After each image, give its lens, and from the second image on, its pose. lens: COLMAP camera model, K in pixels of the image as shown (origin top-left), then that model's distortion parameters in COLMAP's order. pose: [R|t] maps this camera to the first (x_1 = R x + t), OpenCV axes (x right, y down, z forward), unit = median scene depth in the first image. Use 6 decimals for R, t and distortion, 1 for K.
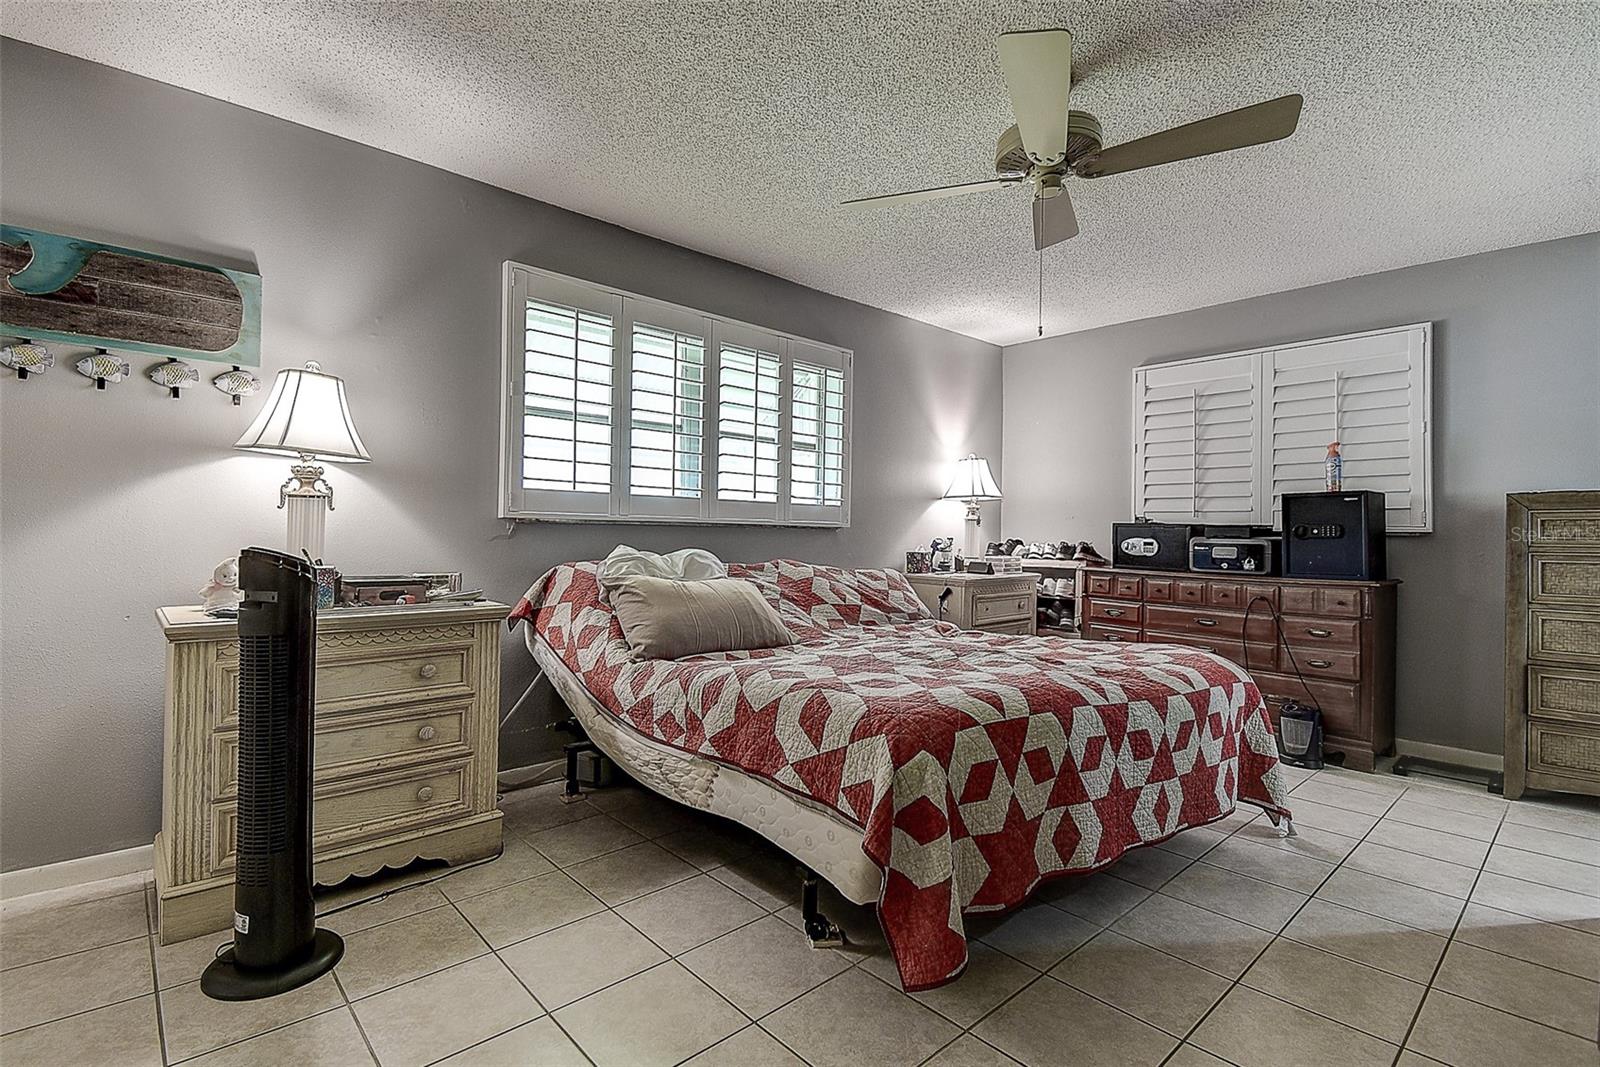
lens RADIAL K [[747.0, 0, 796.4], [0, 747.0, 529.9], [0, 0, 1]] dist [0.001316, -0.000087]
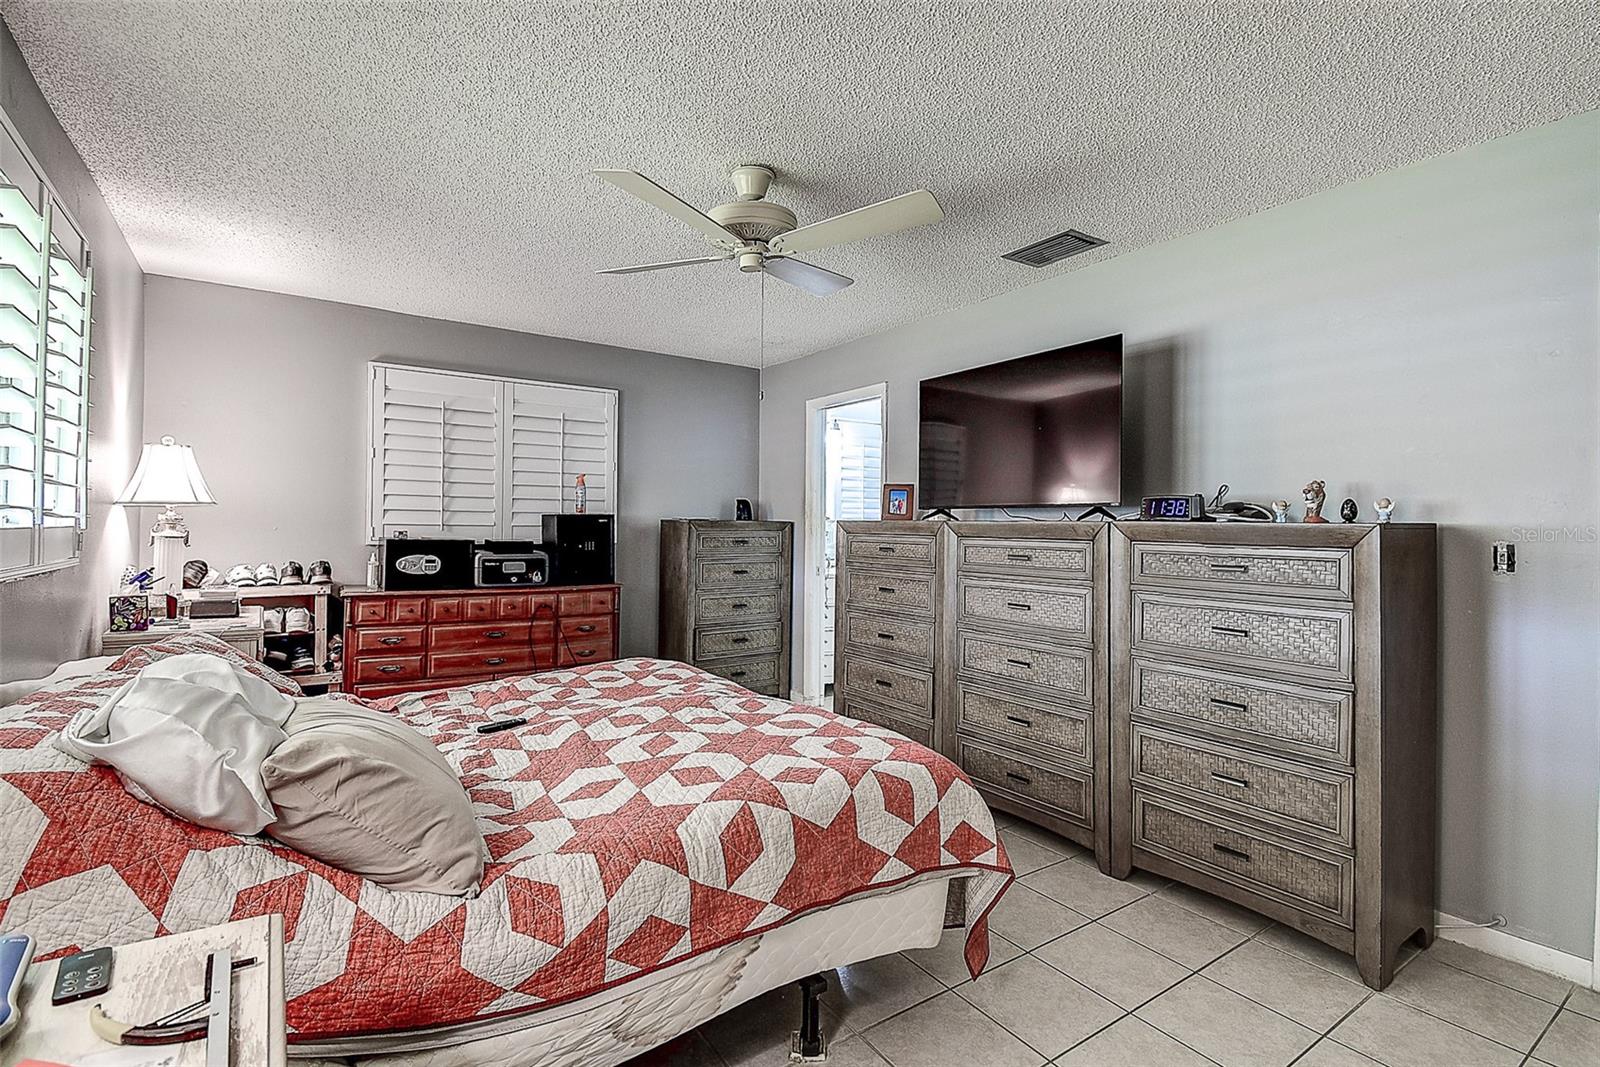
lens RADIAL K [[747.0, 0, 805.0], [0, 747.0, 509.8], [0, 0, 1]] dist [0.001316, -0.000087]
pose [[0.130910, 0.005012, 0.991382, -0.427818], [-0.015794, 0.999871, -0.002969, -0.054732], [-0.991268, -0.015269, 0.130973, 0.437591]]
